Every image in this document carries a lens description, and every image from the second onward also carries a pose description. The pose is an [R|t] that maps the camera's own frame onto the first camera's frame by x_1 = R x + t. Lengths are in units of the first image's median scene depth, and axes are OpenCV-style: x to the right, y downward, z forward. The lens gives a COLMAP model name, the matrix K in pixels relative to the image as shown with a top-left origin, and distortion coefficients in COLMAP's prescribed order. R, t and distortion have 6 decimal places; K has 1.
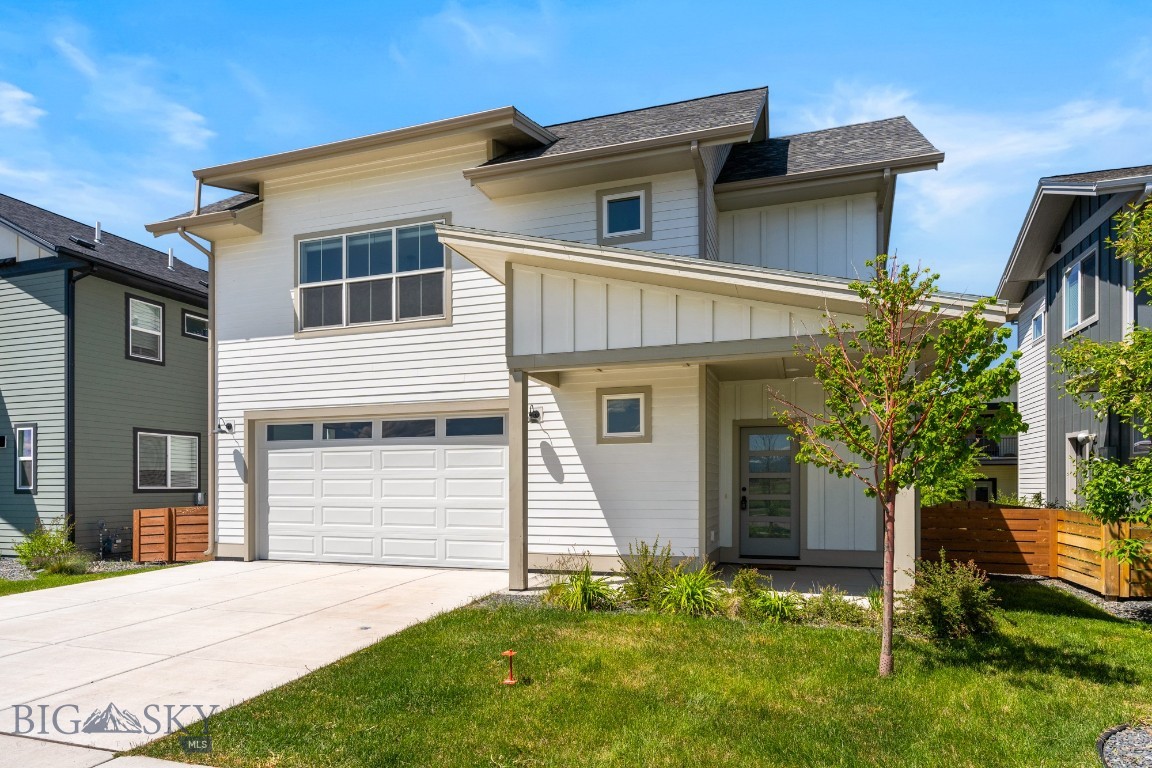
lens RADIAL K [[675.2, 0, 576.1], [0, 675.2, 443.9], [0, 0, 1]] dist [-0.002411, 0.000014]
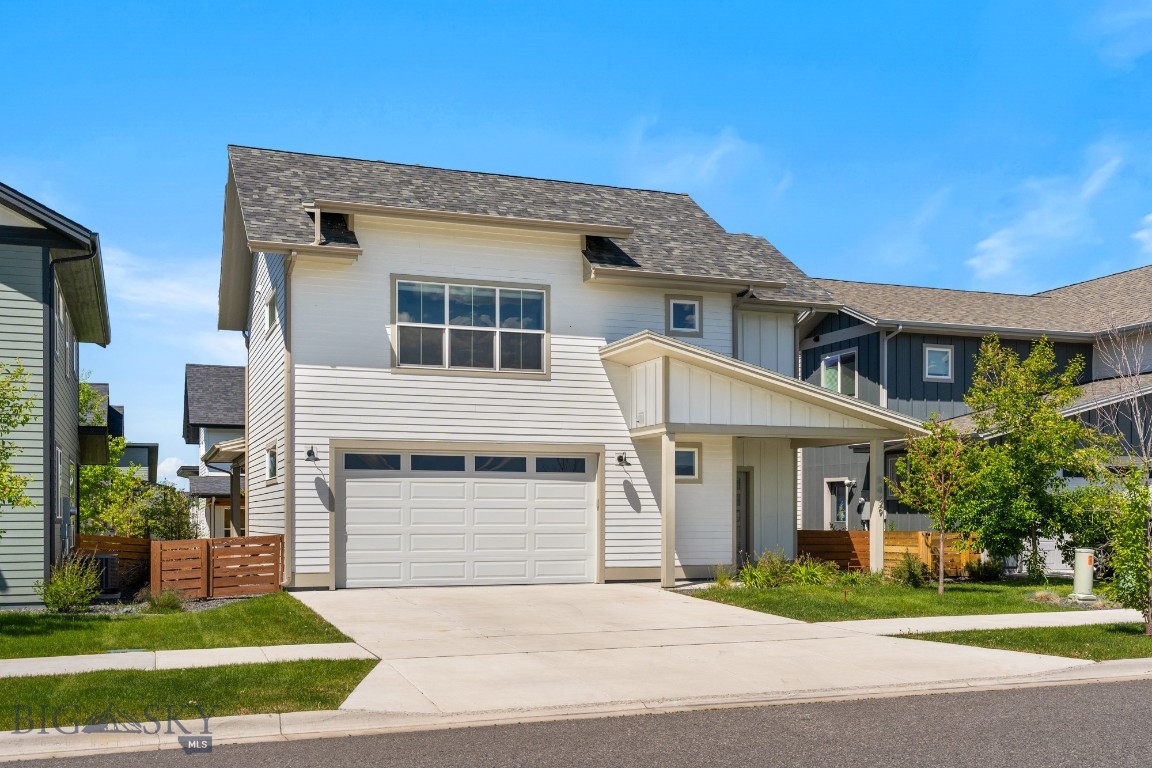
lens RADIAL K [[1158.8, 0, 576.0], [0, 1158.8, 384.0], [0, 0, 1]] dist [0.001848, -0.000294]
pose [[0.773710, 0.075251, 0.629055, -1.364930], [-0.038484, 0.996670, -0.071893, -0.021367], [-0.632370, 0.031416, 0.774029, -0.589407]]
